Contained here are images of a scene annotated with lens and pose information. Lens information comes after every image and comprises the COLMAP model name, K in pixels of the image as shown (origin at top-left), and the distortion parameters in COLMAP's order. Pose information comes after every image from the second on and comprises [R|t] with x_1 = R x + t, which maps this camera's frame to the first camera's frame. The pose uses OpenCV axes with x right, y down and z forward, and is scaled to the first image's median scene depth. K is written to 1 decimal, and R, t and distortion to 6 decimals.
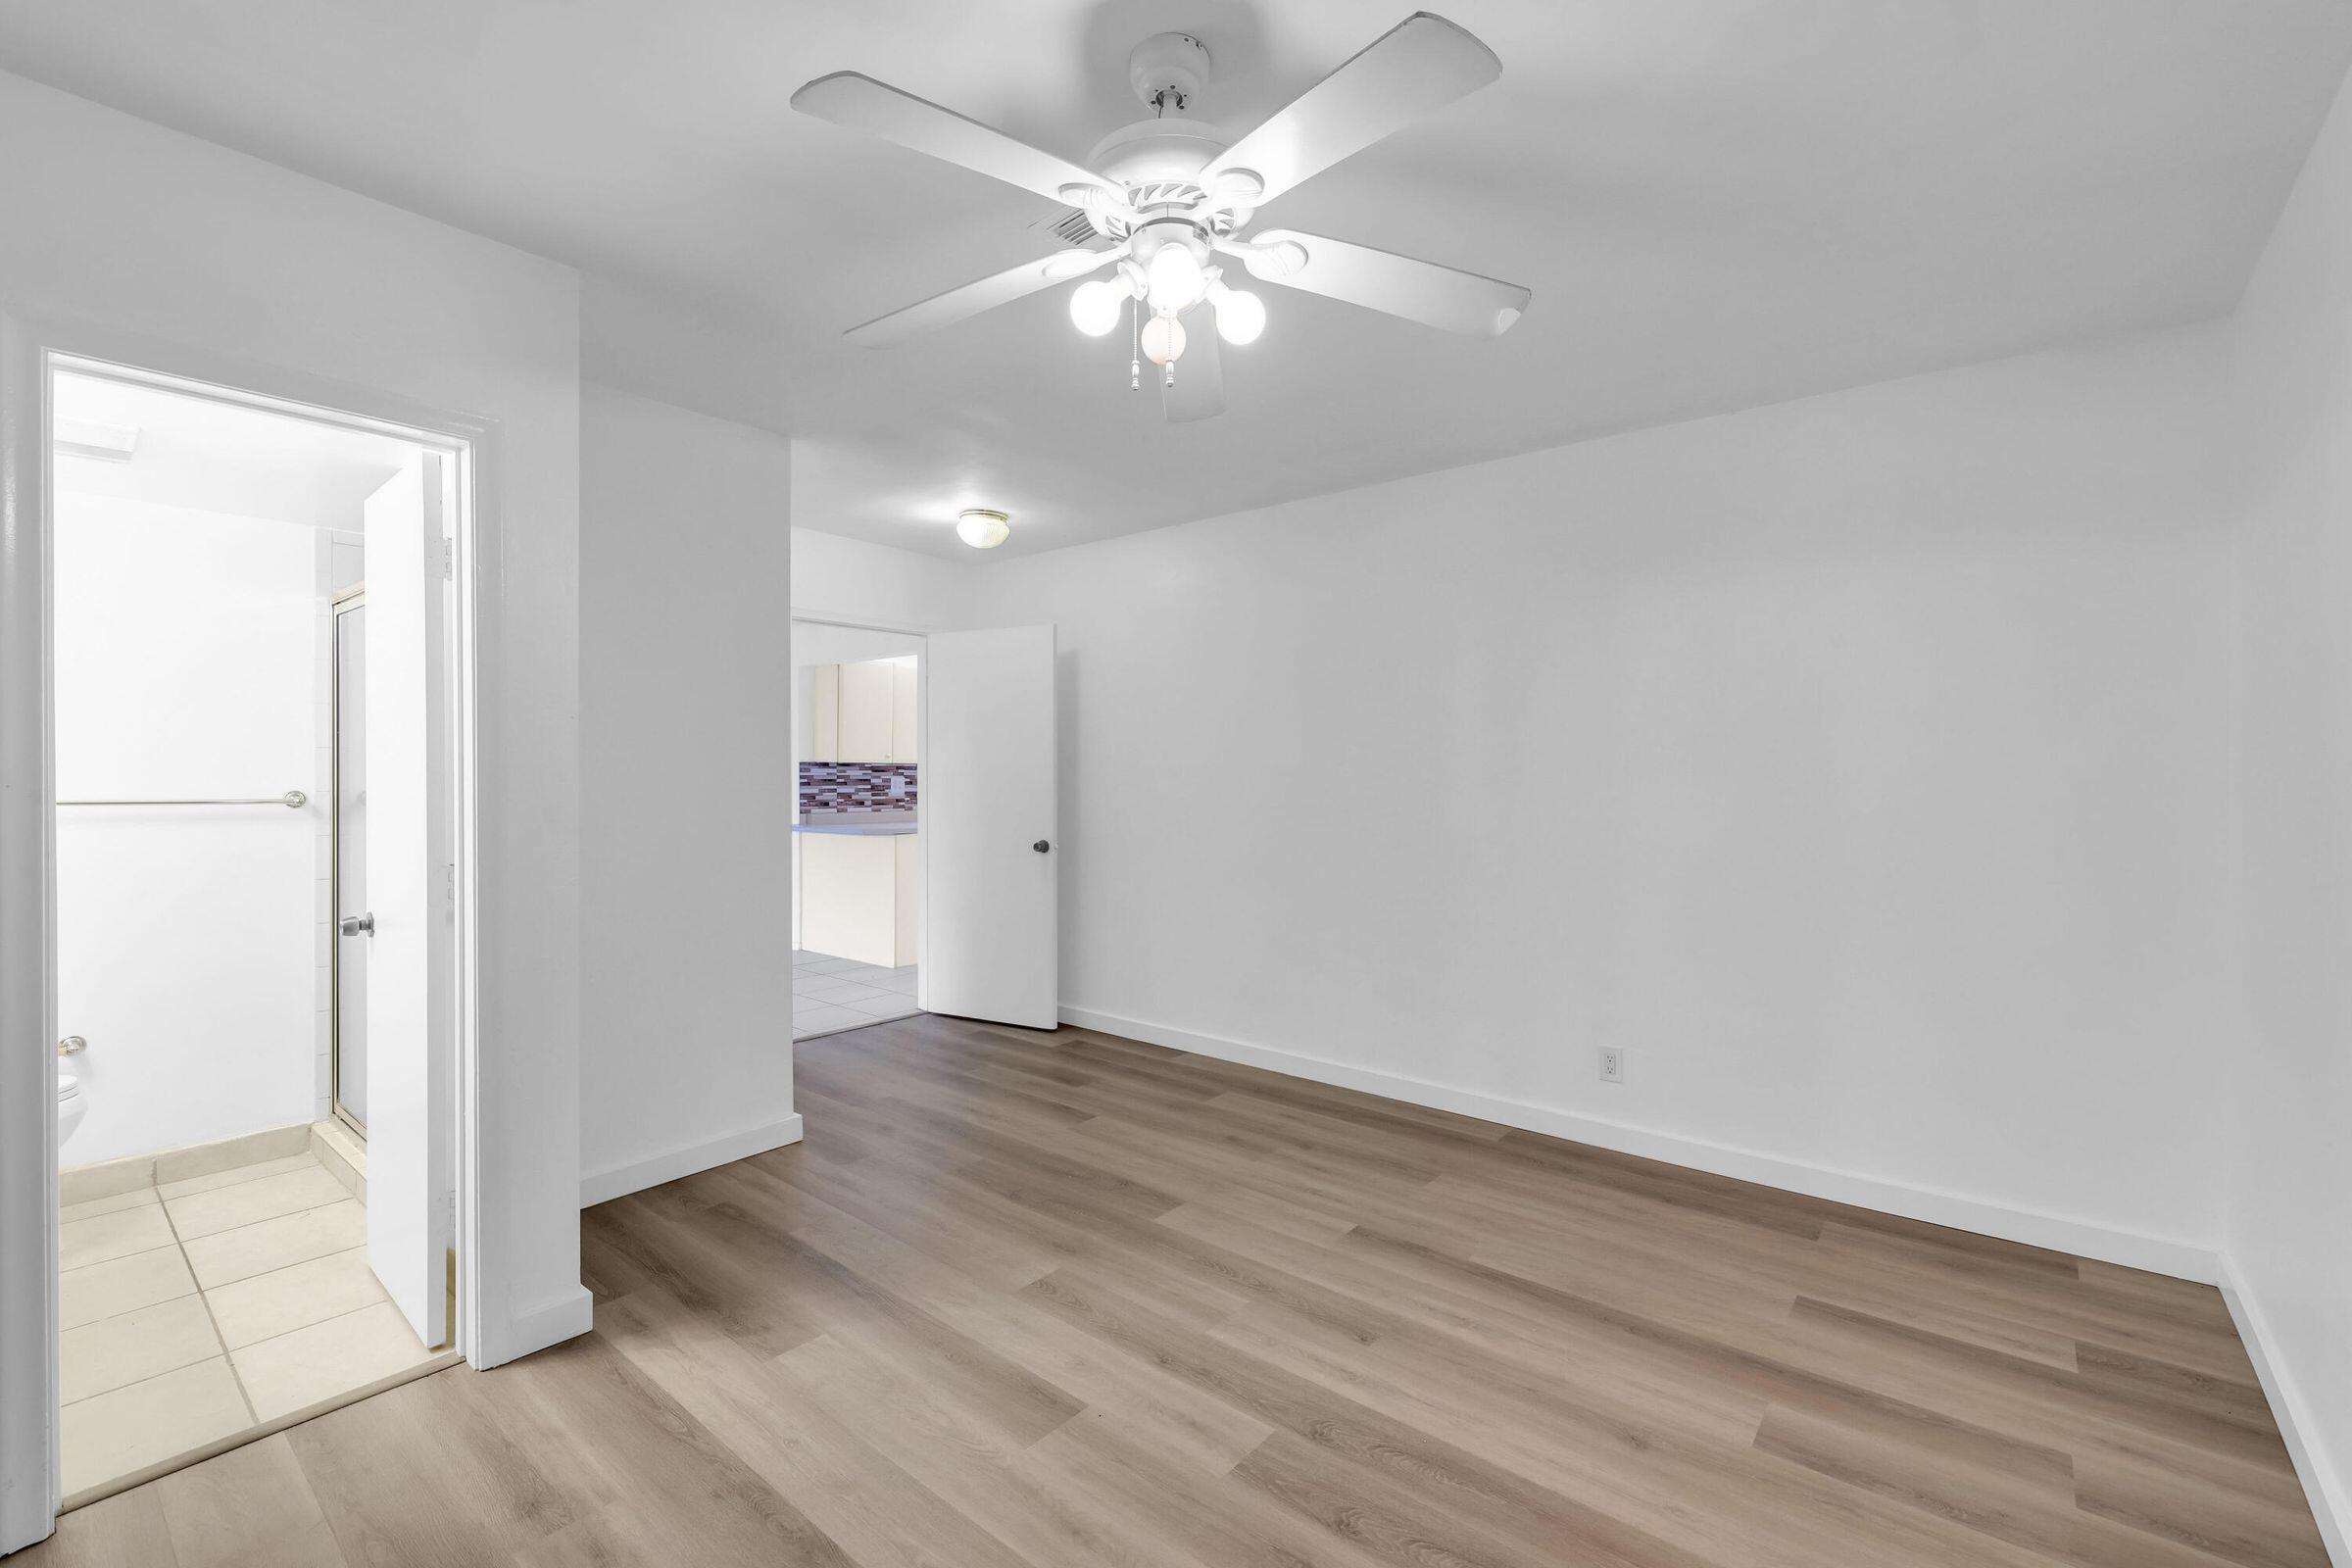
lens RADIAL K [[1008.2, 0, 1173.1], [0, 1008.2, 772.0], [0, 0, 1]] dist [0.001986, 0.000389]
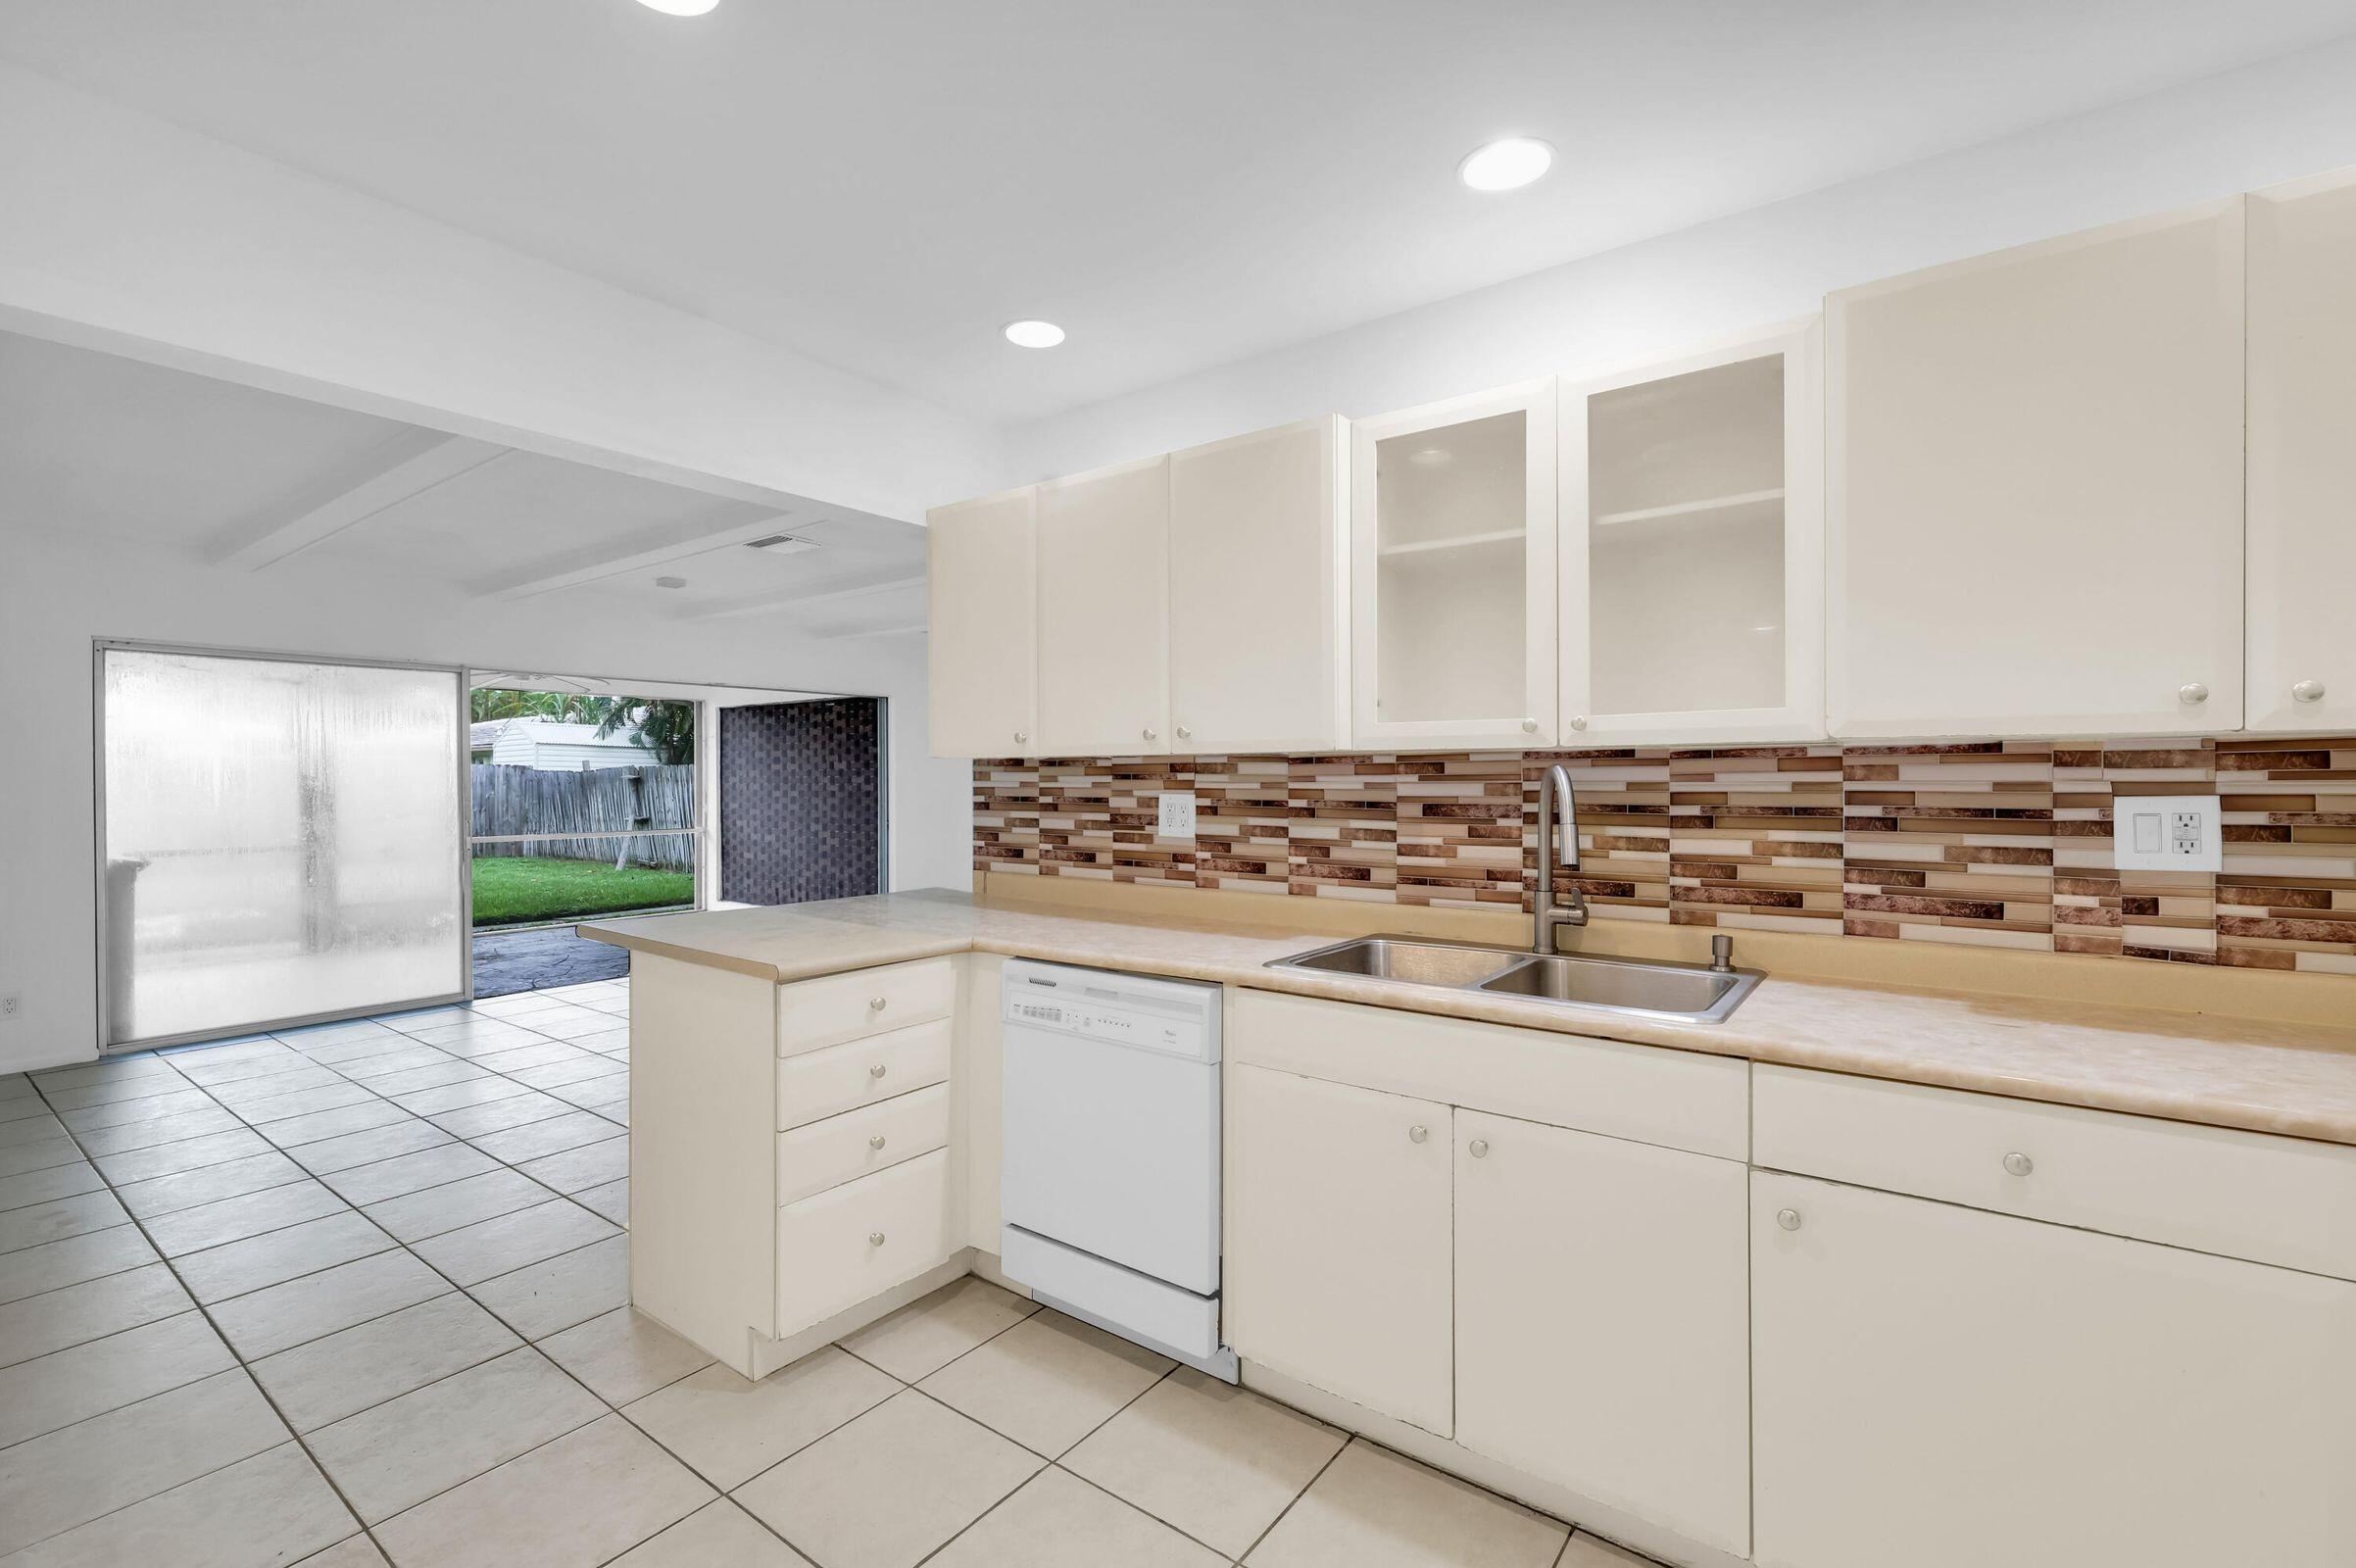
lens RADIAL K [[1034.8, 0, 1178.0], [0, 1034.8, 784.0], [0, 0, 1]] dist [0.000088, 0.000004]
pose [[0.048540, 0.001441, -0.998820, 0.103982], [0.001332, 0.999998, 0.001508, 0.001174], [0.998820, -0.001404, 0.048538, 1.021470]]
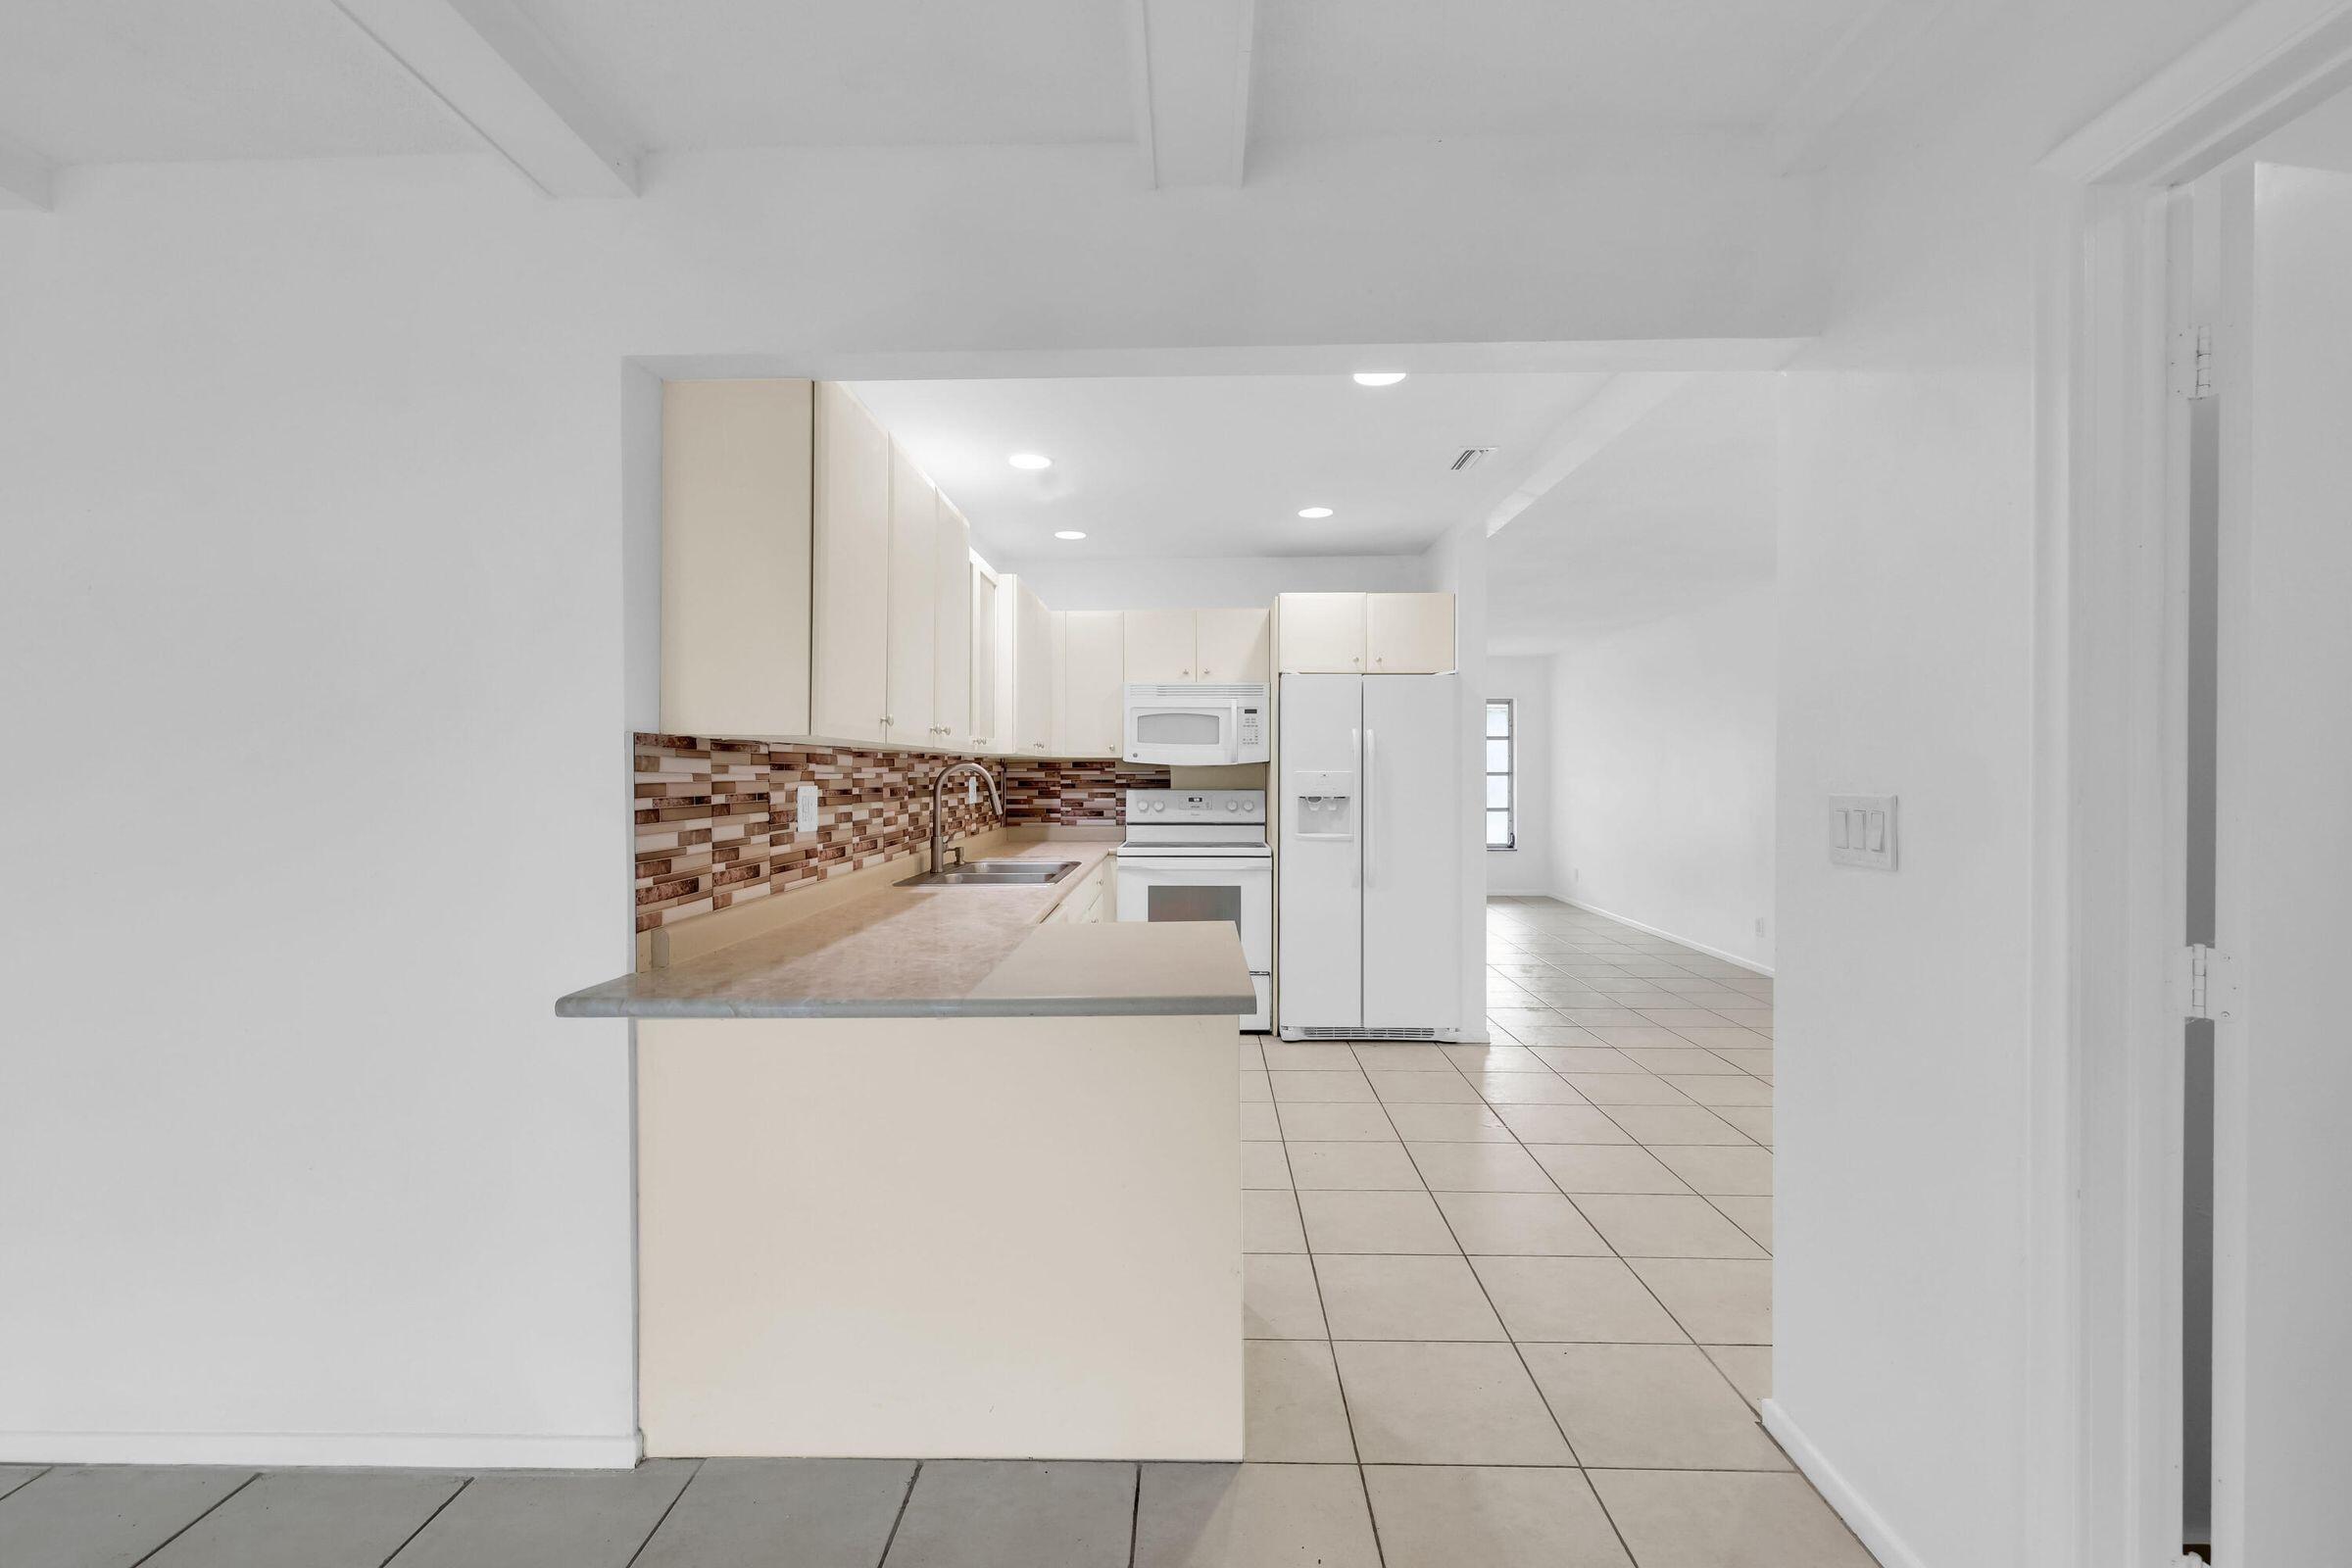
lens RADIAL K [[1008.2, 0, 1173.1], [0, 1008.2, 772.0], [0, 0, 1]] dist [0.001986, 0.000389]
pose [[0.789496, -0.010064, 0.613673, -0.399793], [0.010457, 0.999941, 0.002945, 0.000966], [-0.613666, 0.004092, 0.789555, 0.681497]]
